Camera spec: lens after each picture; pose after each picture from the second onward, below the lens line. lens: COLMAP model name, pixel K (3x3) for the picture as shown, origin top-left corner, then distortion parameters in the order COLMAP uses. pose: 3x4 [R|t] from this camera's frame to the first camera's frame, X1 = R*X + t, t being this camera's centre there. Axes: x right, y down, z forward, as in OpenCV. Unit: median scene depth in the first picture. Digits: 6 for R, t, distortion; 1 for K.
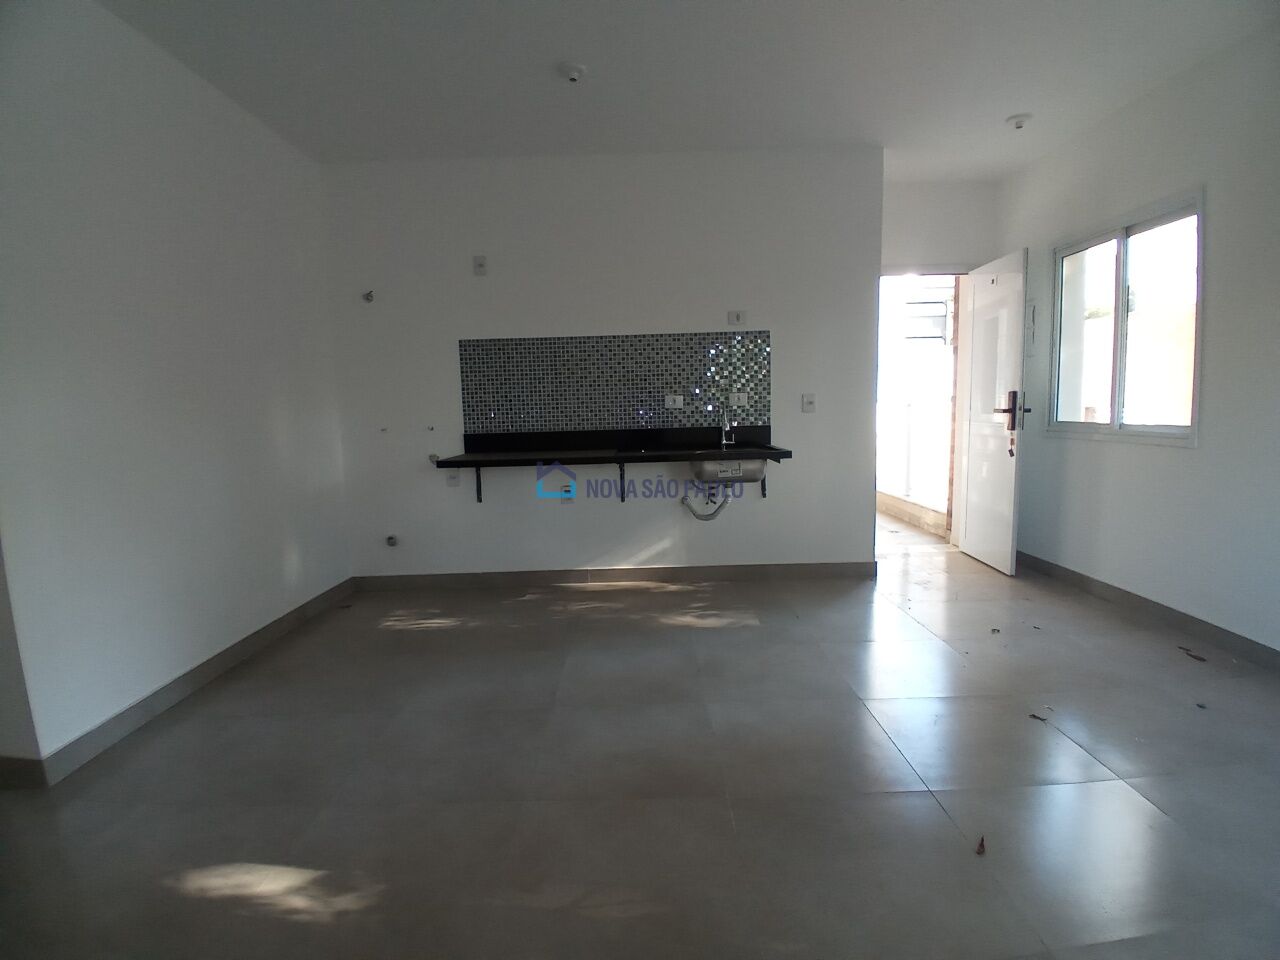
lens RADIAL K [[670.0, 0, 640.0], [0, 670.0, 480.0], [0, 0, 1]] dist [-0.001482, -0.000647]
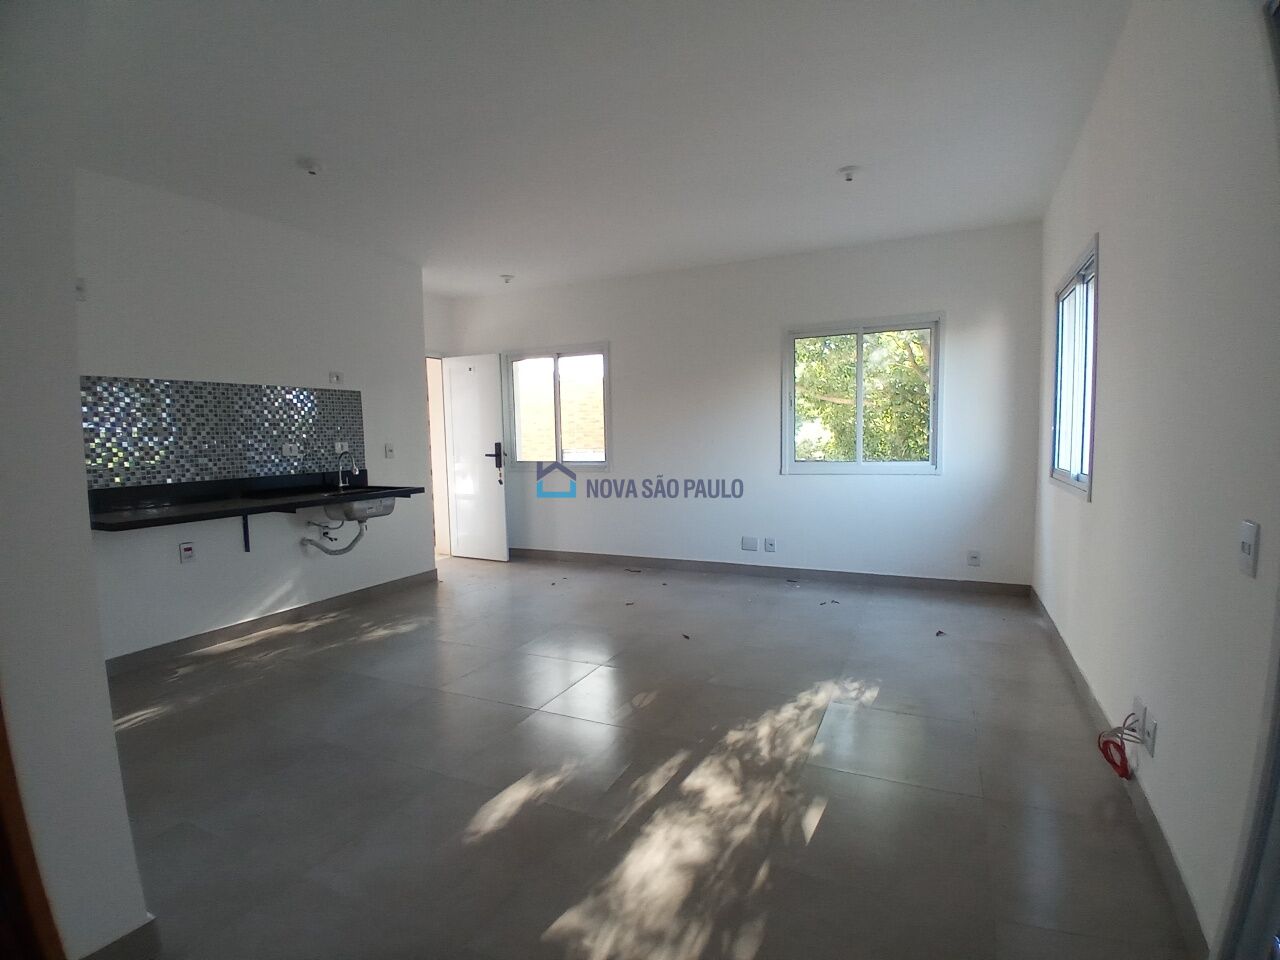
lens RADIAL K [[670.0, 0, 640.0], [0, 670.0, 480.0], [0, 0, 1]] dist [-0.001482, -0.000647]
pose [[0.427525, -0.041498, 0.903051, -0.681391], [0.123428, 0.992271, -0.012836, 0.012320], [-0.895538, 0.116949, 0.429342, 0.055153]]
